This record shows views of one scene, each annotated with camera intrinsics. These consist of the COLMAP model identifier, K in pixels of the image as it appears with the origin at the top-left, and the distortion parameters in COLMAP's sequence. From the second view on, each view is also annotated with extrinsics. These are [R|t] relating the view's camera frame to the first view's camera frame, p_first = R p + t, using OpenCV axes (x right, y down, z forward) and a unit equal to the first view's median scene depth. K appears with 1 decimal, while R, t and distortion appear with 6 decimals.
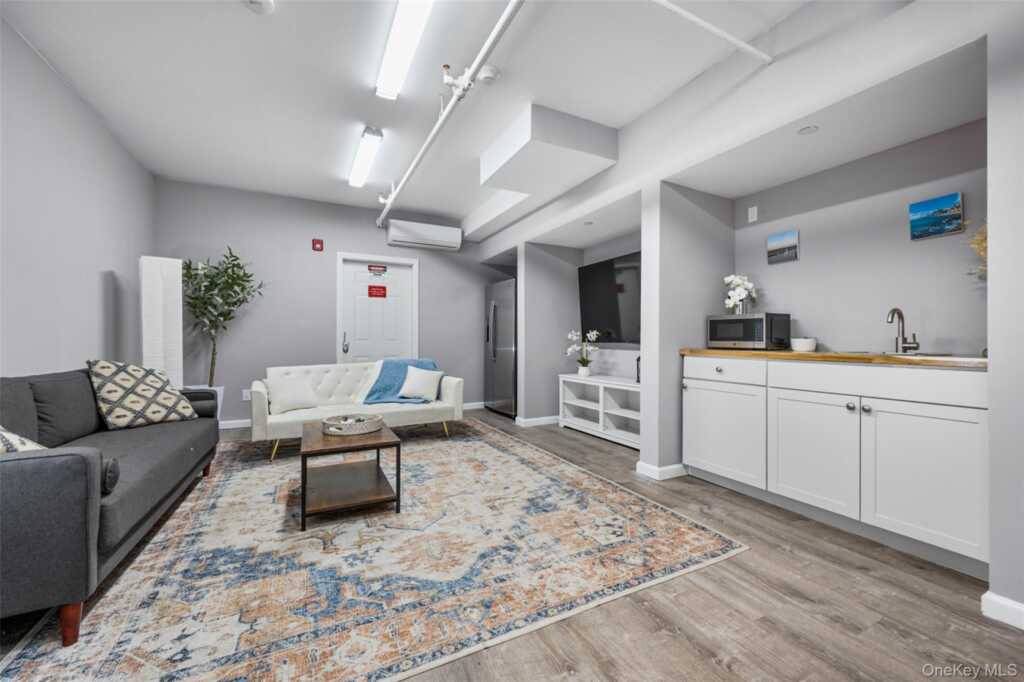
lens RADIAL K [[406.0, 0, 517.6], [0, 406.0, 340.1], [0, 0, 1]] dist [0.000733, -0.000567]
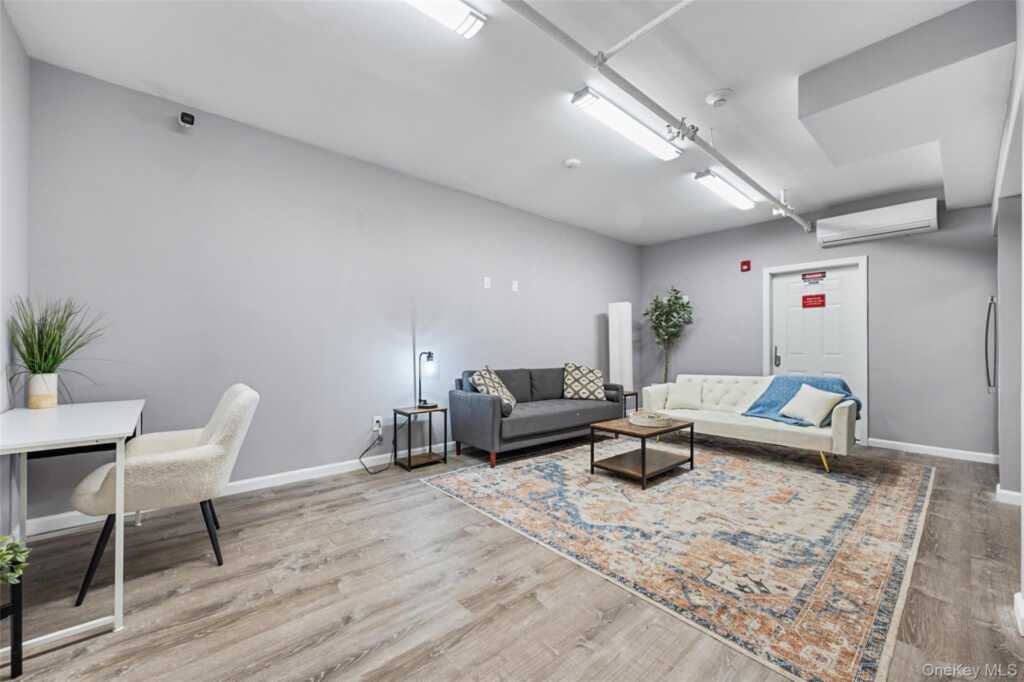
lens RADIAL K [[406.0, 0, 510.8], [0, 406.0, 342.3], [0, 0, 1]] dist [0.000733, -0.000567]
pose [[0.224219, -0.010864, -0.974478, 0.879785], [-0.003776, 0.999921, -0.012017, -0.029446], [0.974532, 0.006374, 0.224160, 0.290874]]
